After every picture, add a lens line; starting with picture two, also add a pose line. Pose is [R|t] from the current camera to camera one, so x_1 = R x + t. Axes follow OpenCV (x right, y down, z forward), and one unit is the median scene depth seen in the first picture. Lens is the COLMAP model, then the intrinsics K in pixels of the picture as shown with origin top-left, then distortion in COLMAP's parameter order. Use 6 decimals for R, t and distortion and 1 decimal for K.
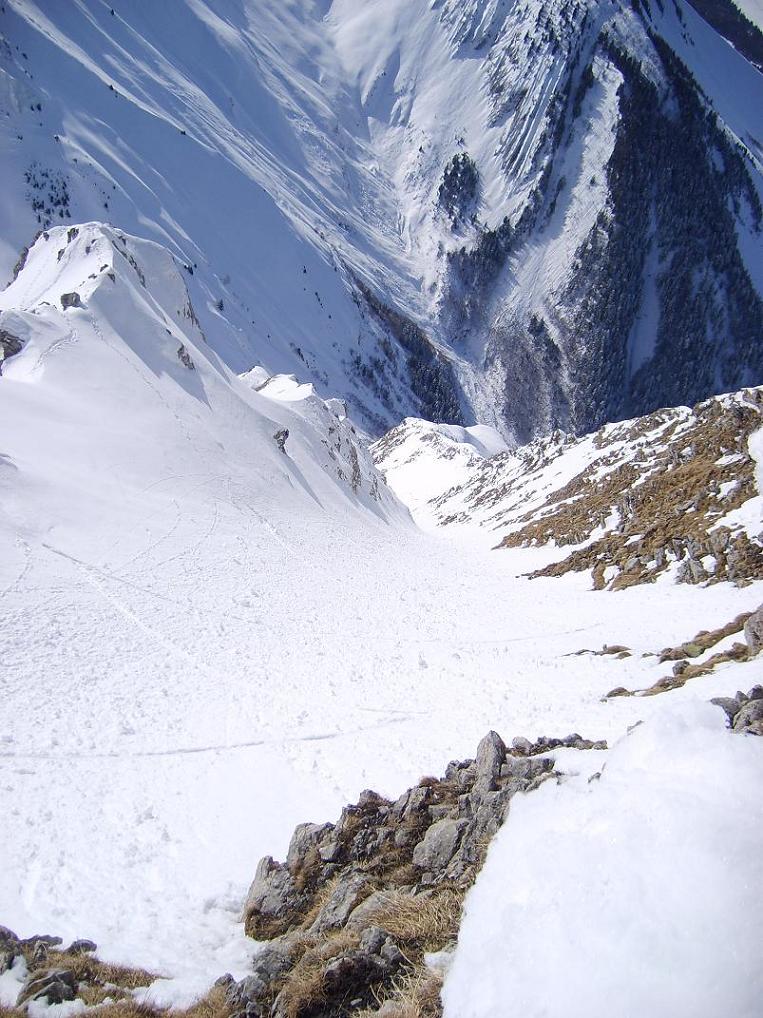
lens RADIAL K [[1057.6, 0, 378.7], [0, 1057.6, 506.1], [0, 0, 1]] dist [-0.092550, 0.000000]
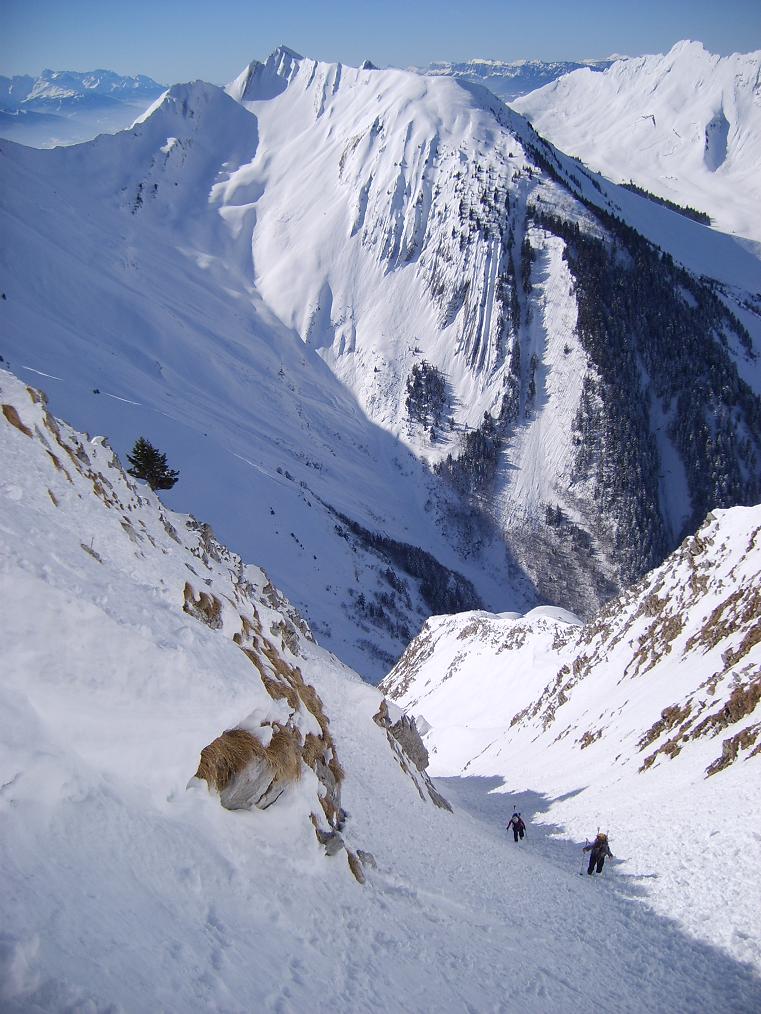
lens RADIAL K [[1053.4, 0, 411.6], [0, 1053.4, 474.0], [0, 0, 1]] dist [-0.092550, 0.000000]
pose [[0.965393, -0.256458, 0.047383, 0.003515], [0.259560, 0.927125, -0.270312, 0.001645], [0.025394, 0.273257, 0.961606, 0.142208]]
